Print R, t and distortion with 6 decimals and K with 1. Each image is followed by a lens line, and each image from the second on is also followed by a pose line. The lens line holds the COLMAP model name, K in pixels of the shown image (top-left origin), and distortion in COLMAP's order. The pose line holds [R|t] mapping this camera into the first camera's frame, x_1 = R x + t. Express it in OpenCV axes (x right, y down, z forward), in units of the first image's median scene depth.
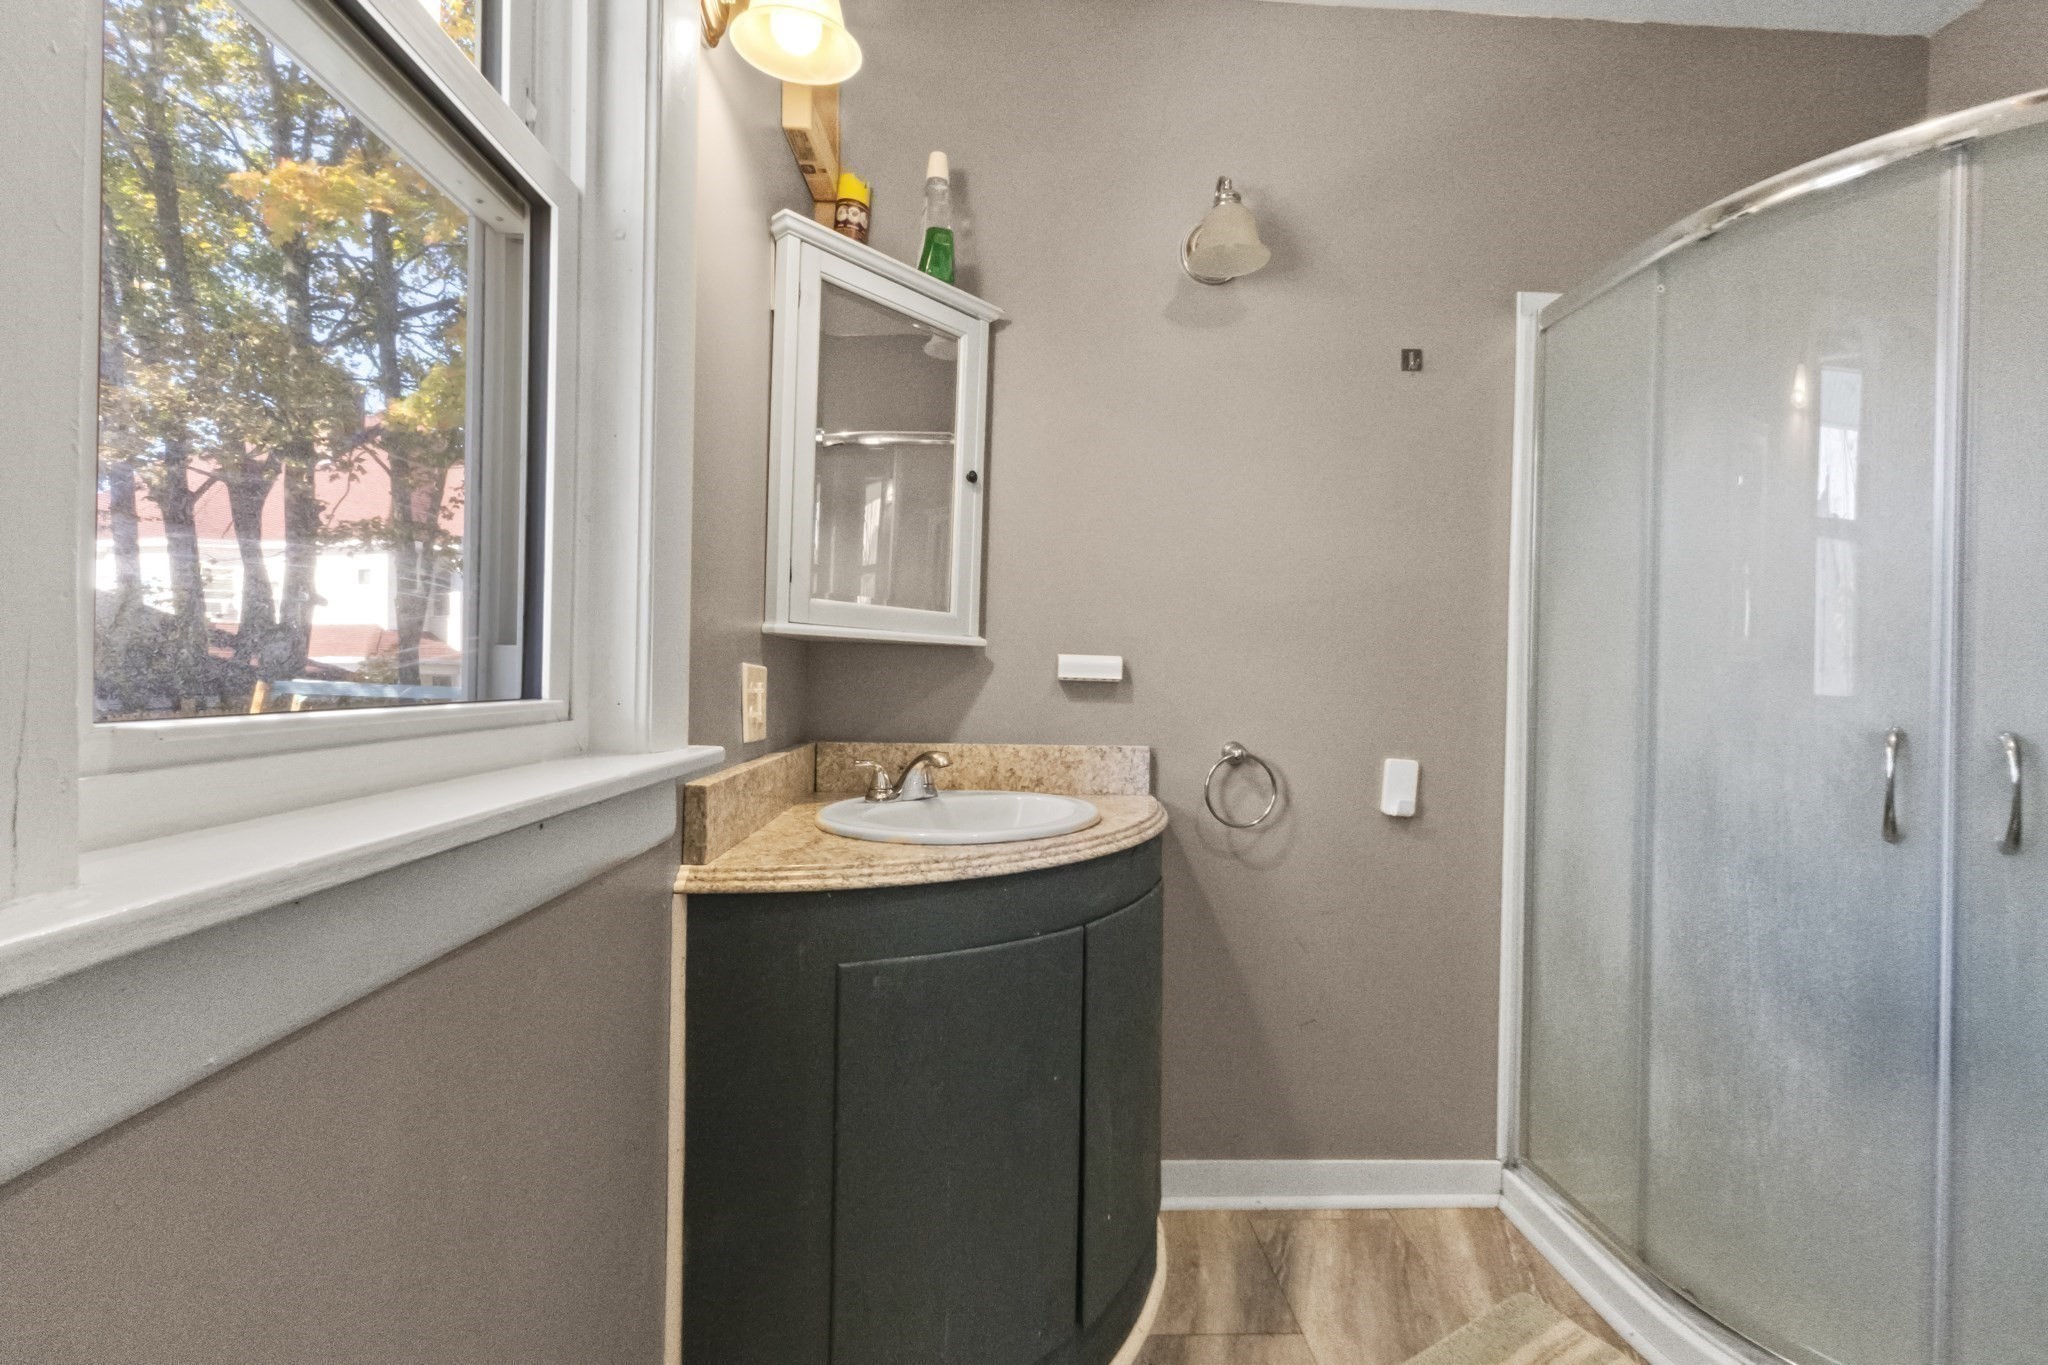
lens RADIAL K [[883.1, 0, 1024.2], [0, 883.1, 671.8], [0, 0, 1]] dist [-0.000372, 0.001160]
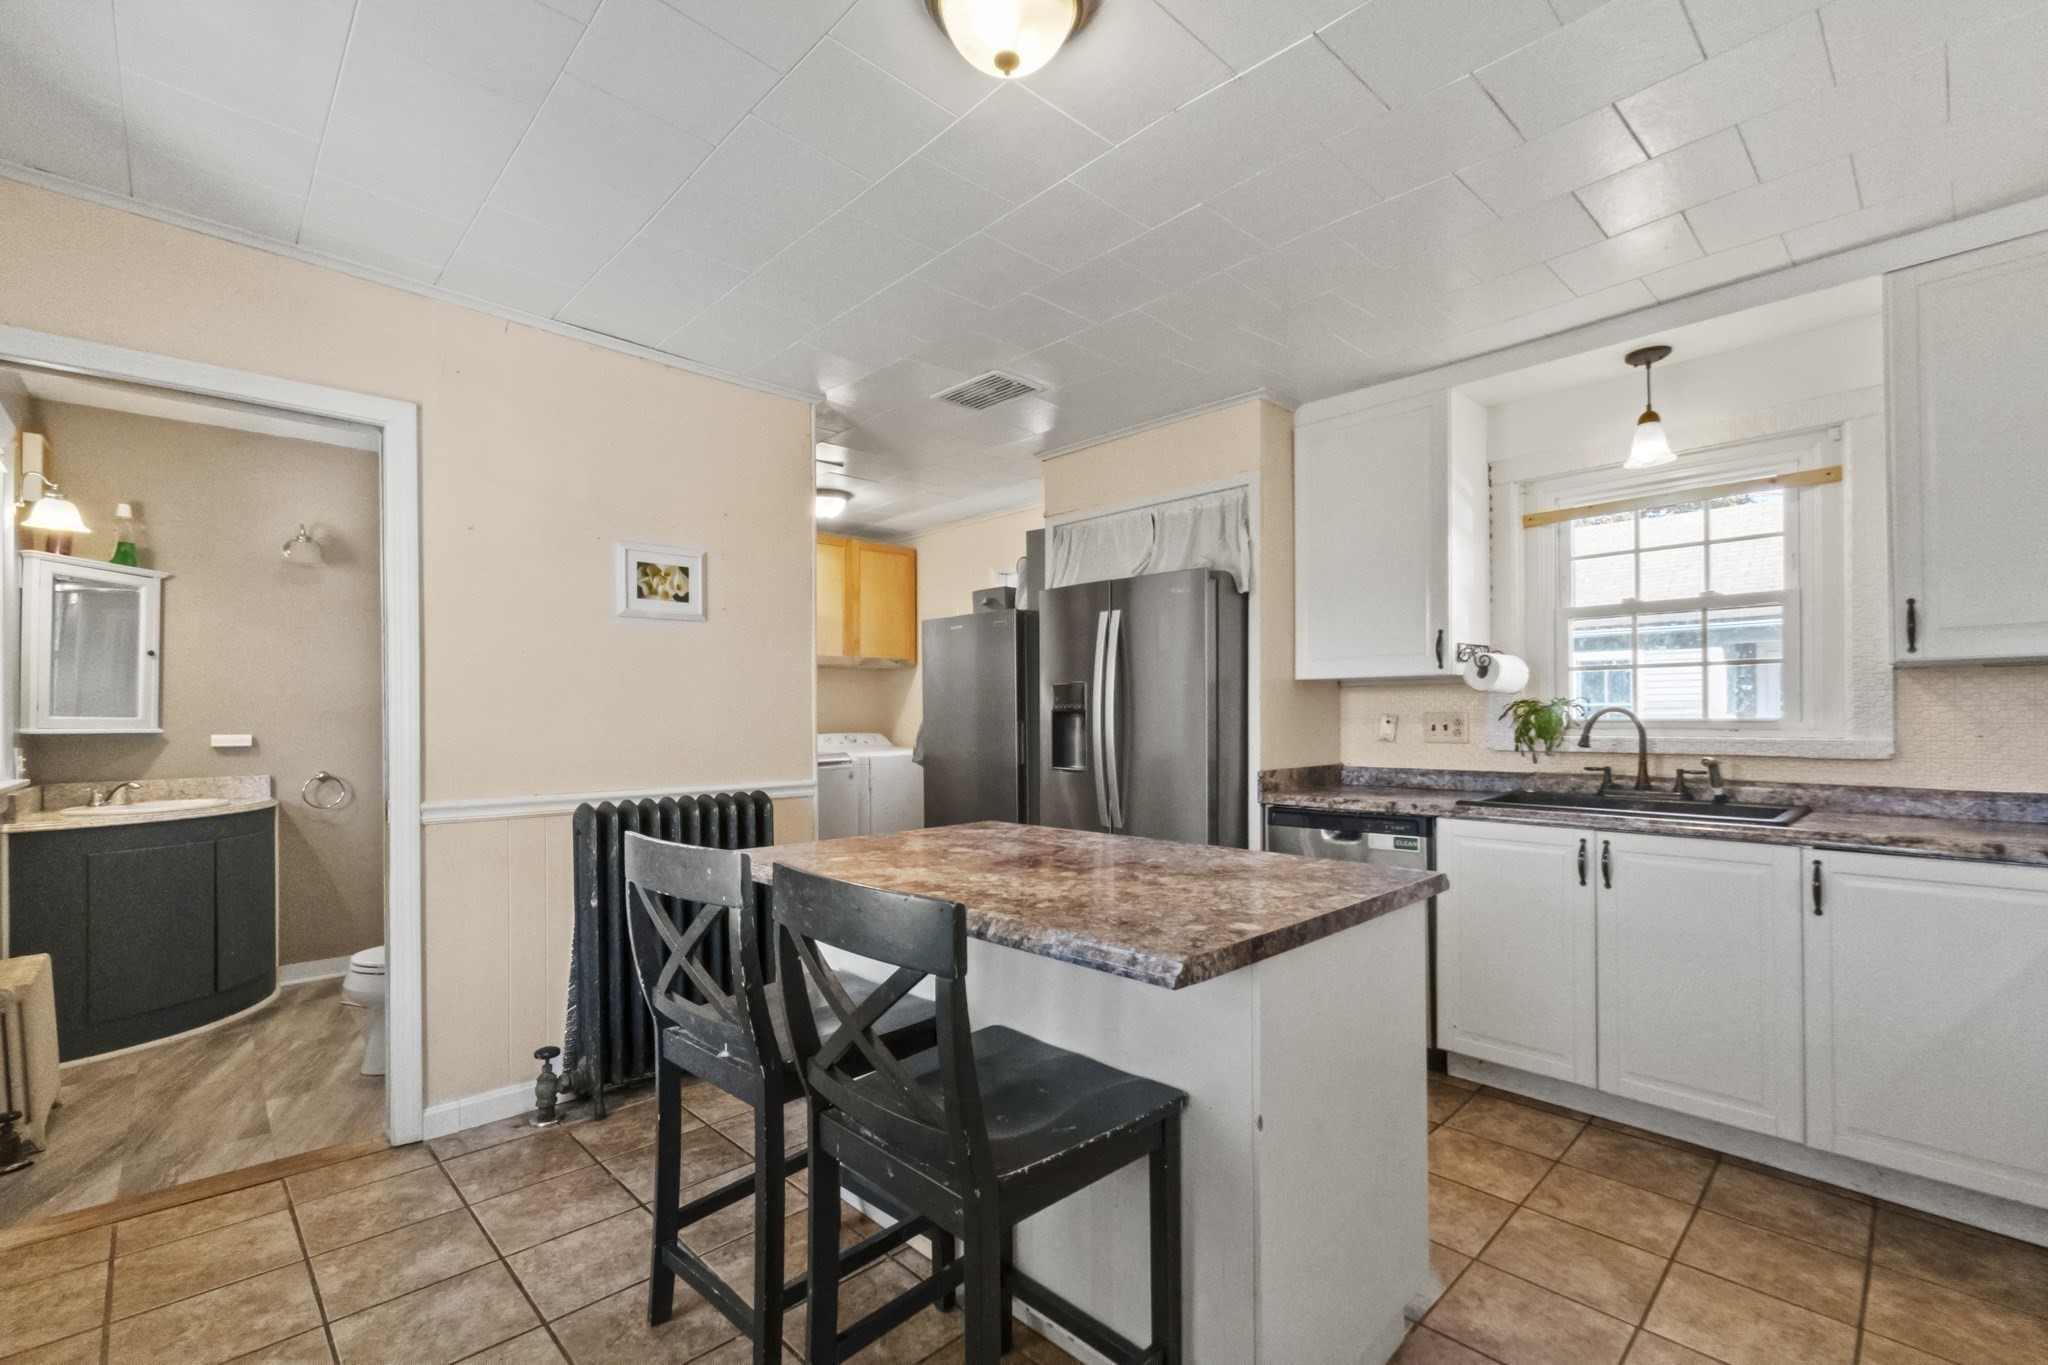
lens RADIAL K [[883.1, 0, 1041.3], [0, 883.1, 710.6], [0, 0, 1]] dist [-0.000372, 0.001160]
pose [[0.744386, -0.021817, 0.667393, 0.109932], [0.027050, 0.999631, 0.002507, -0.030366], [-0.667202, 0.016187, 0.744701, -1.958107]]
